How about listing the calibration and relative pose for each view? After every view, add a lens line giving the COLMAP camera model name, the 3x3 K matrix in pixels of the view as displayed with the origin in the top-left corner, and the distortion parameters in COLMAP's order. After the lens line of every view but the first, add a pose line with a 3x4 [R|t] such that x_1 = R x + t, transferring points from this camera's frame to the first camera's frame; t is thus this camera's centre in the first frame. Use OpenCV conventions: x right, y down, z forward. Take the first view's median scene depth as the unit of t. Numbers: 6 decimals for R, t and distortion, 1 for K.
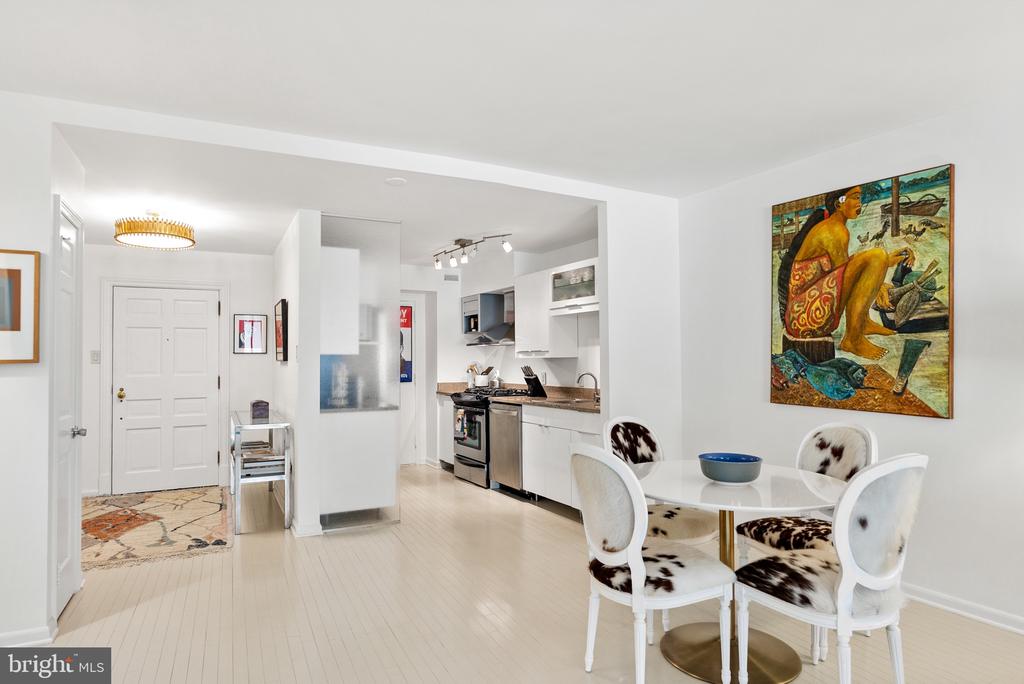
lens RADIAL K [[598.7, 0, 516.4], [0, 598.7, 344.6], [0, 0, 1]] dist [-0.003754, 0.000574]
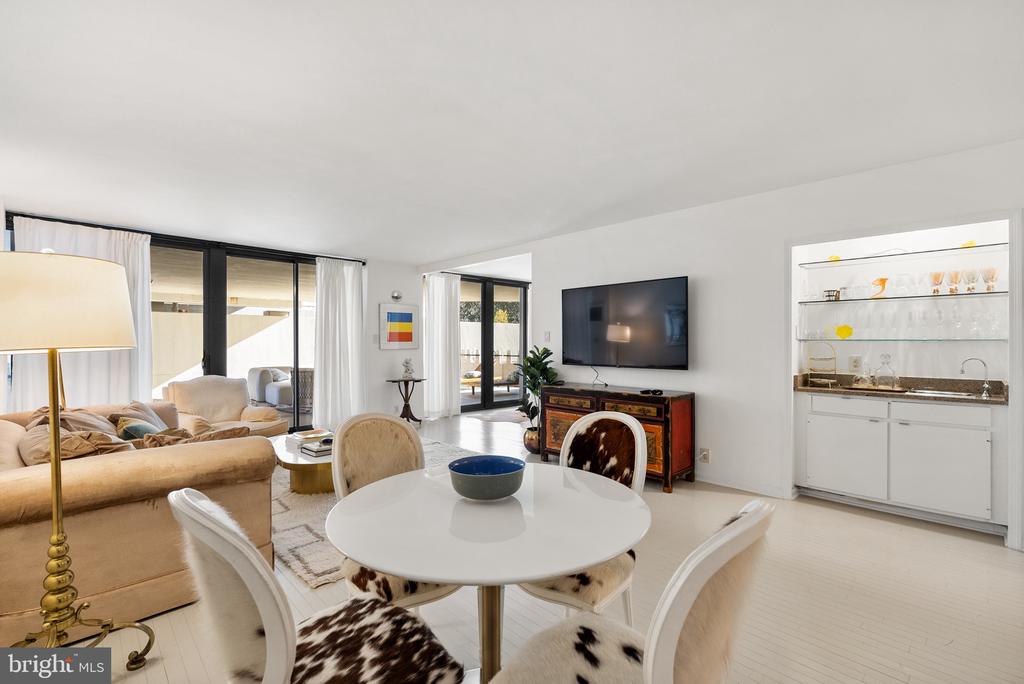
lens RADIAL K [[460.6, 0, 512.0], [0, 460.6, 342.0], [0, 0, 1]] dist [0.001356, 0.000189]
pose [[-0.954289, 0.006580, -0.298812, 0.268466], [0.014748, 0.999576, -0.025090, 0.023749], [0.298520, -0.028350, -0.953982, 0.842217]]
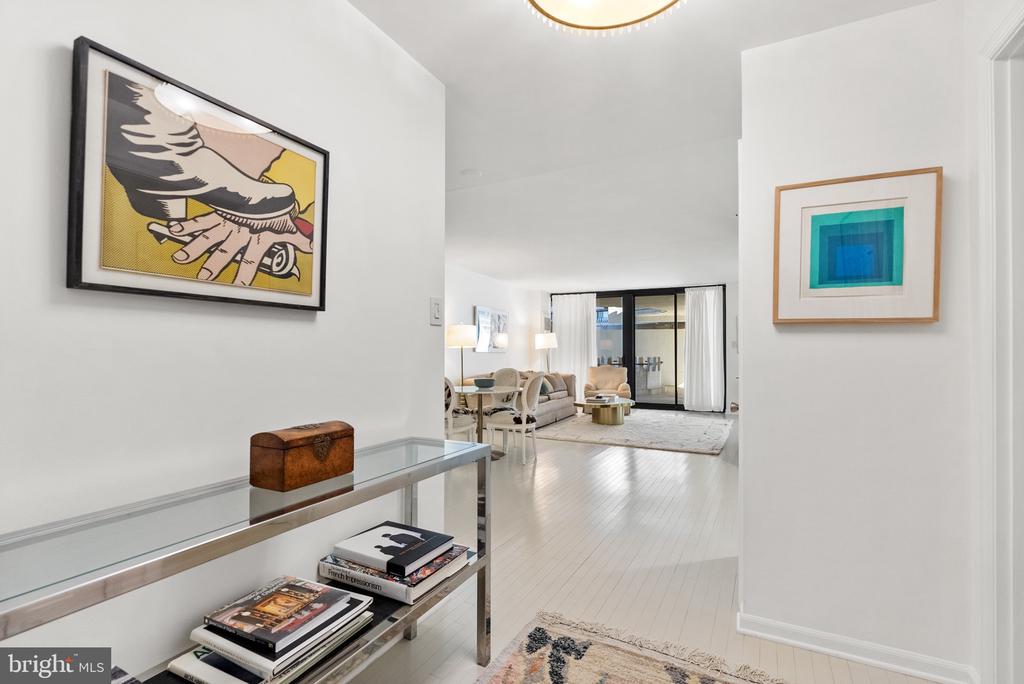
lens RADIAL K [[466.7, 0, 512.2], [0, 466.7, 350.8], [0, 0, 1]] dist [-0.002275, 0.000215]
pose [[-0.581260, 0.008162, 0.813677, -0.740913], [-0.019063, 0.999539, -0.023645, 0.057439], [-0.813495, -0.029255, -0.580836, 1.123850]]
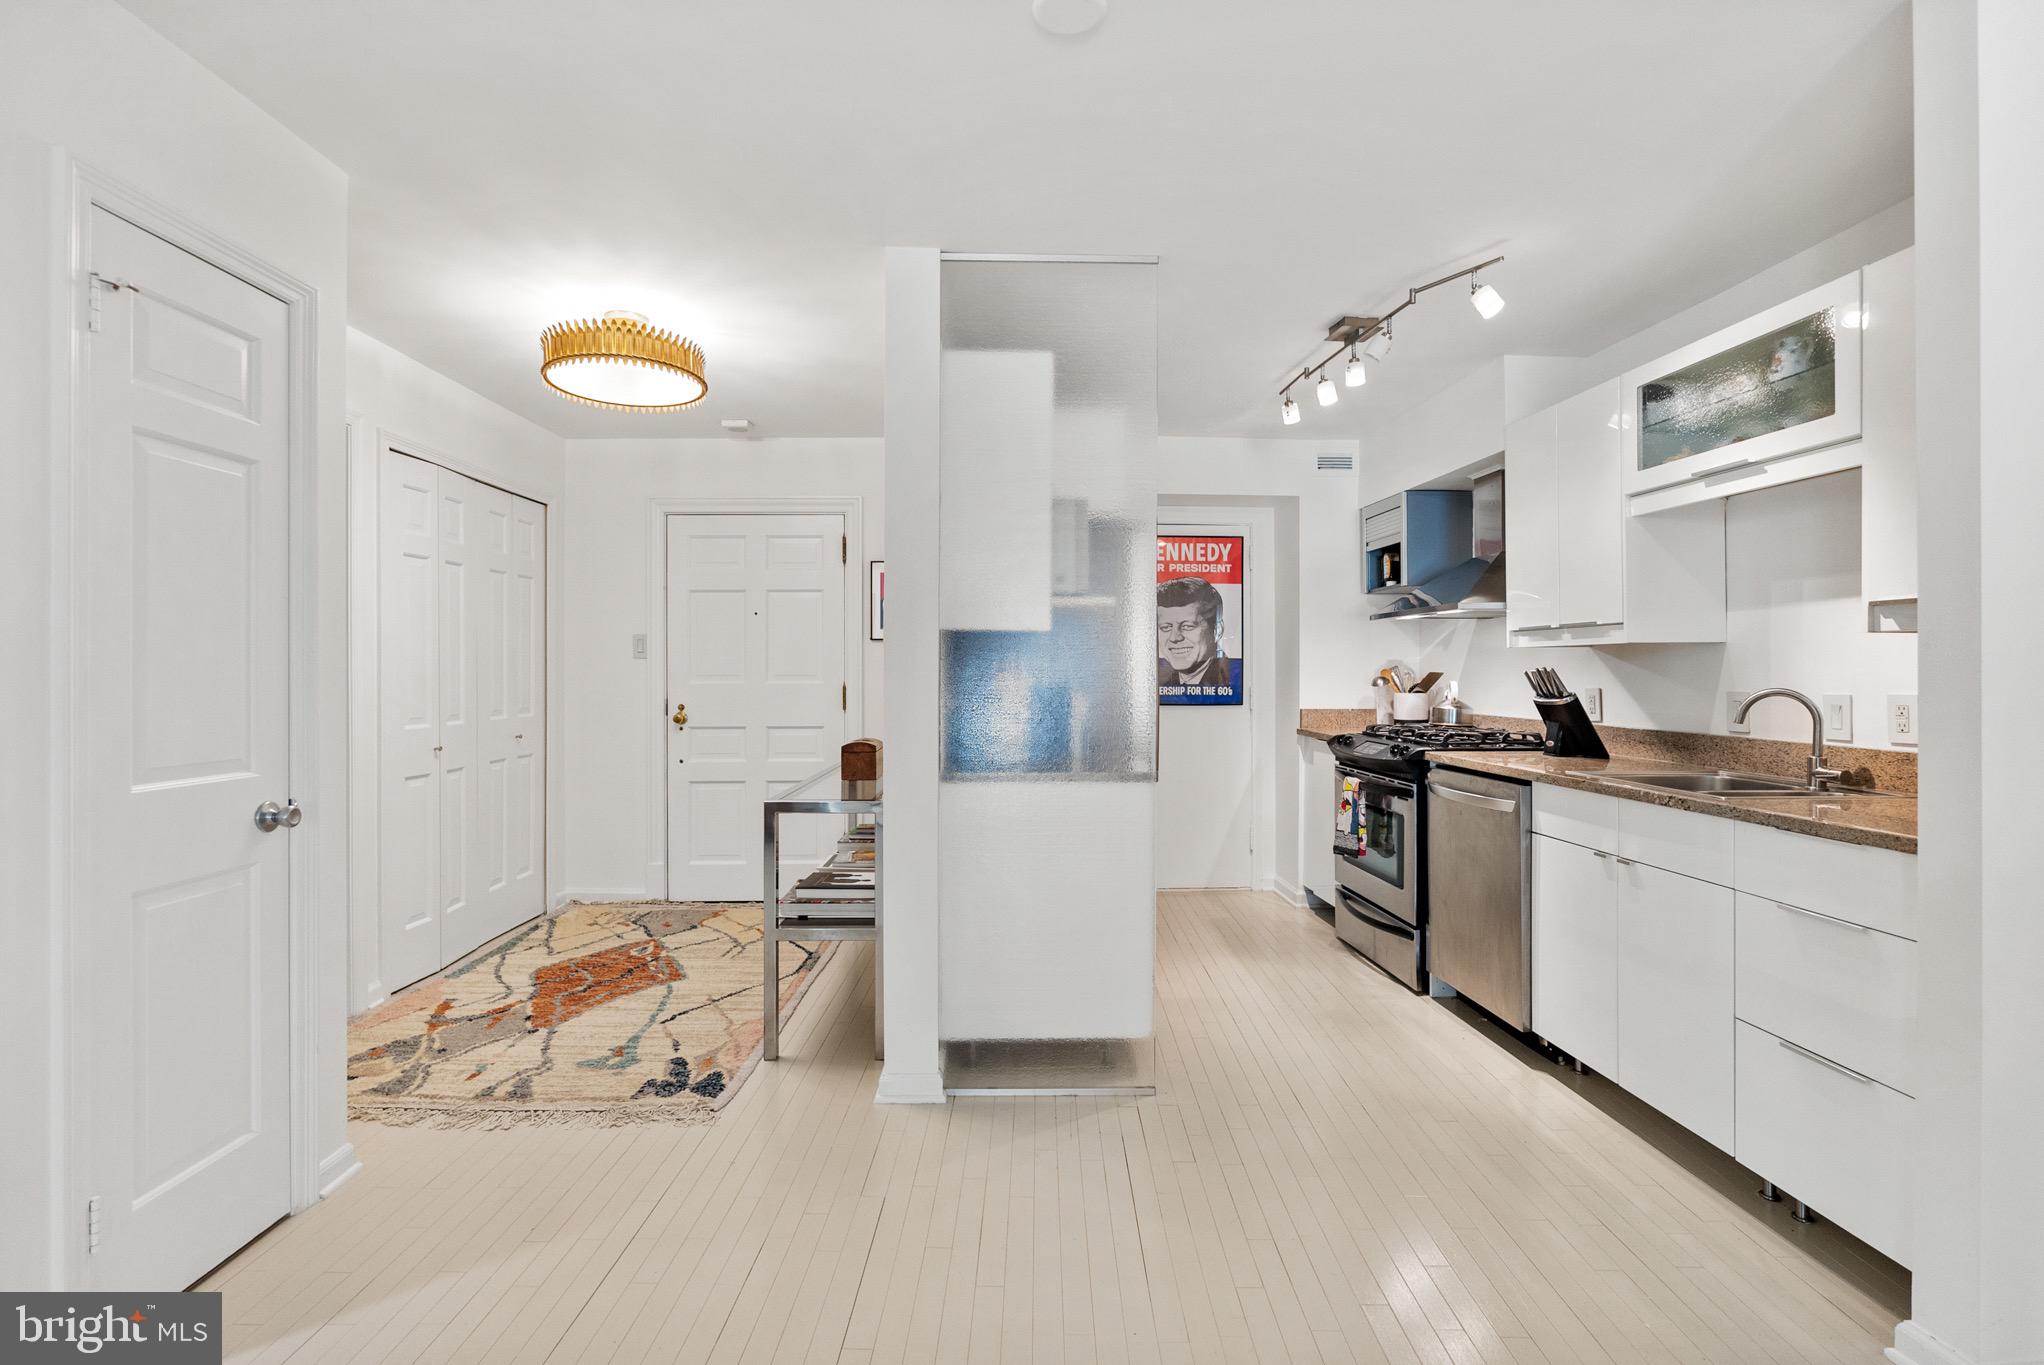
lens RADIAL K [[950.5, 0, 1022.2], [0, 950.5, 669.2], [0, 0, 1]] dist [-0.002672, -0.000082]
pose [[0.896801, 0.006793, -0.442381, -0.013464], [0.005150, 0.999654, 0.025790, 0.024669], [0.442403, -0.025407, 0.896456, 0.449171]]
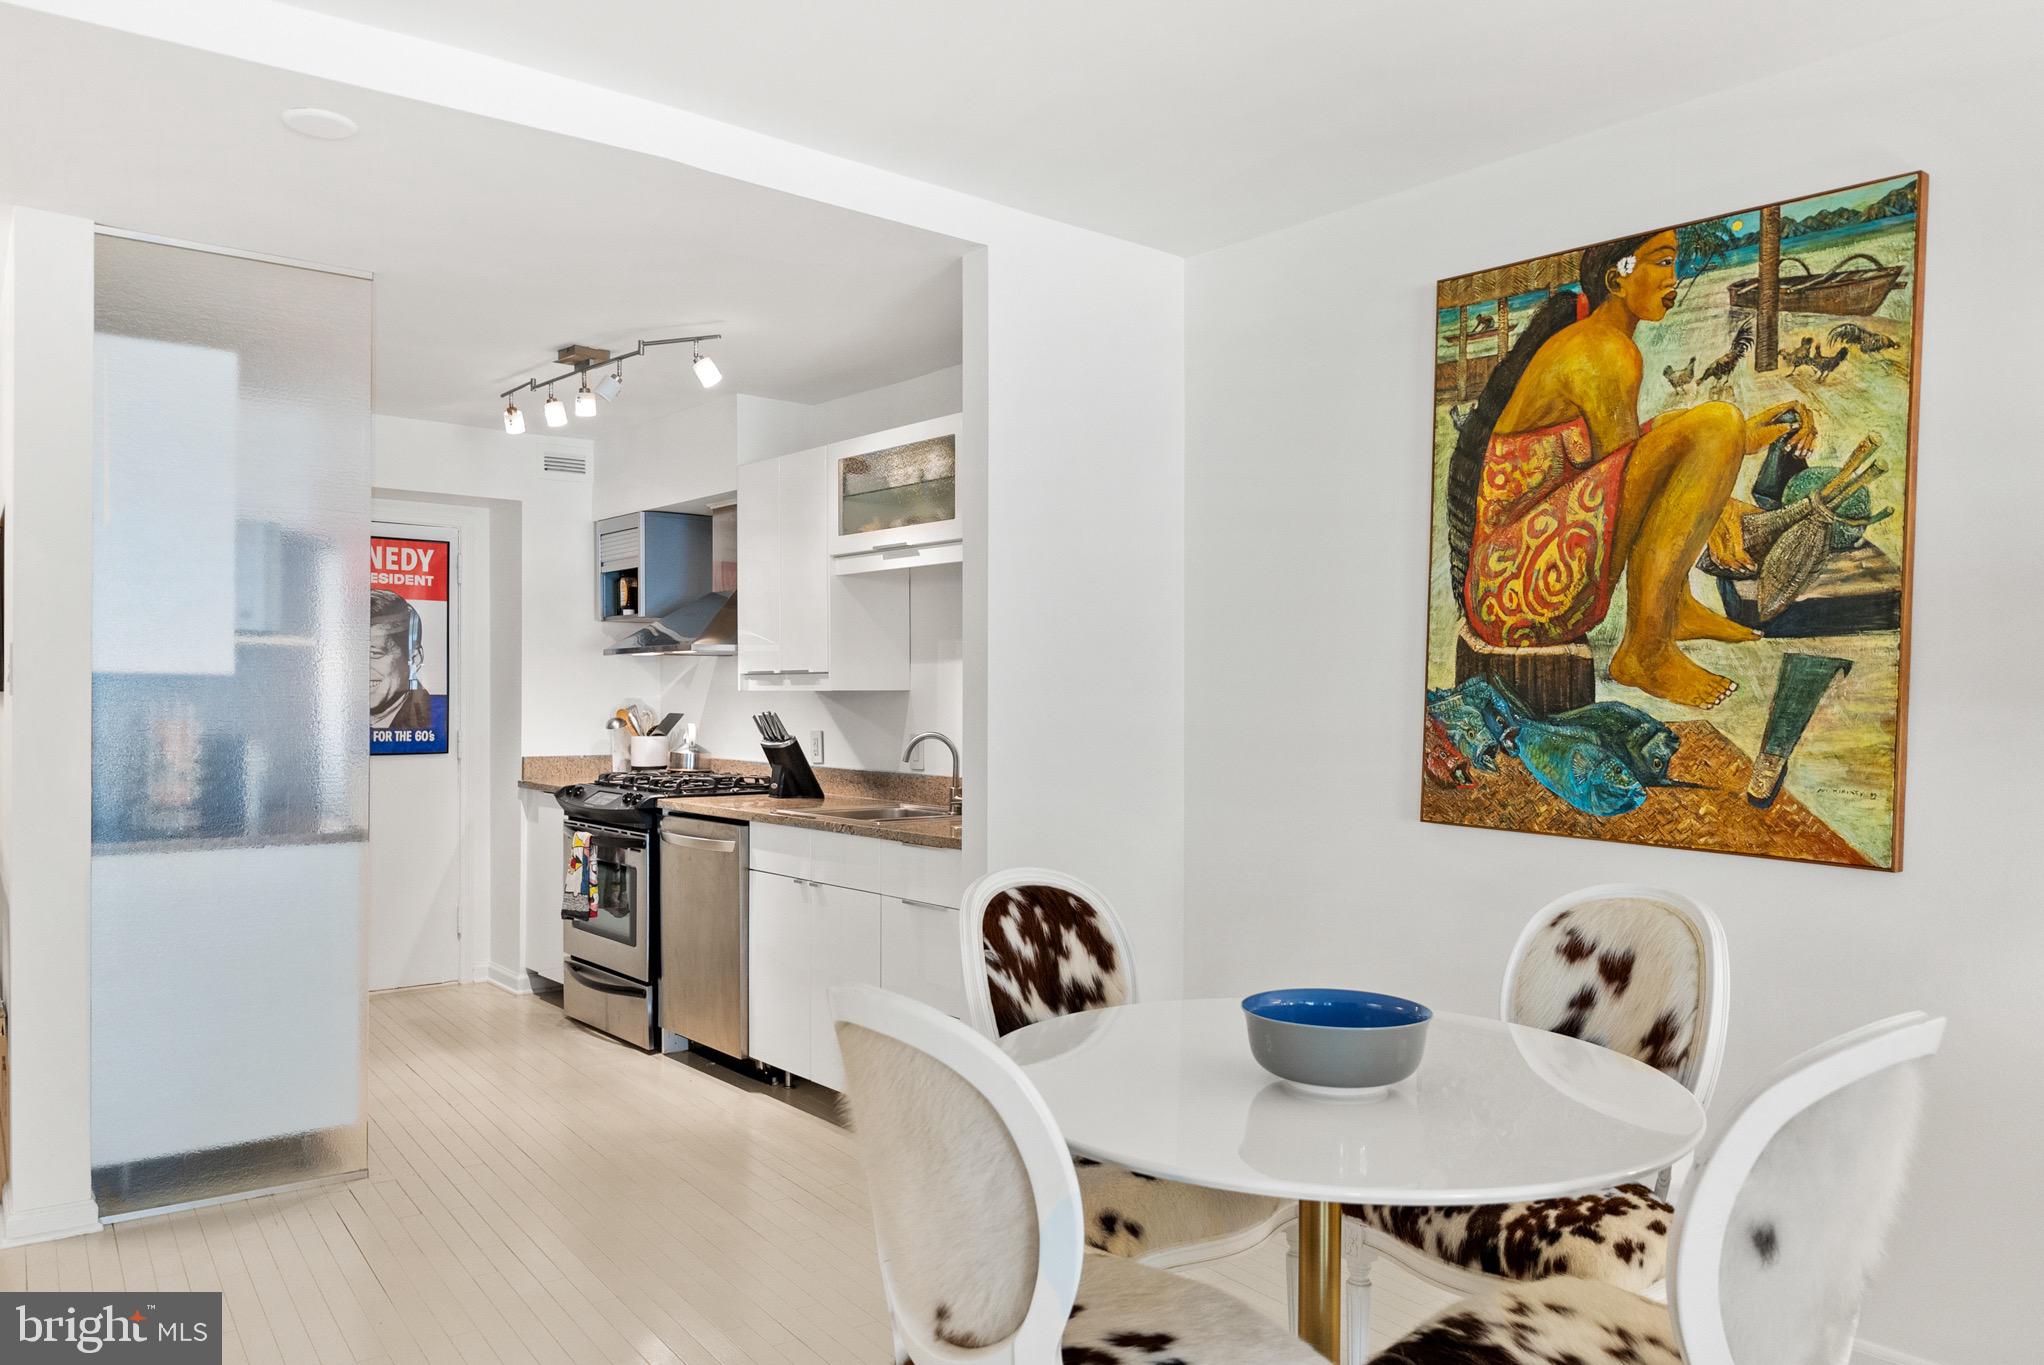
lens RADIAL K [[1444.8, 0, 1050.5], [0, 1444.8, 702.8], [0, 0, 1]] dist [-0.002182, 0.000081]
pose [[0.983205, 0.010149, 0.182221, 0.031932], [-0.015799, 0.999438, 0.029581, 0.001369], [-0.181819, -0.031963, 0.982812, 0.140057]]
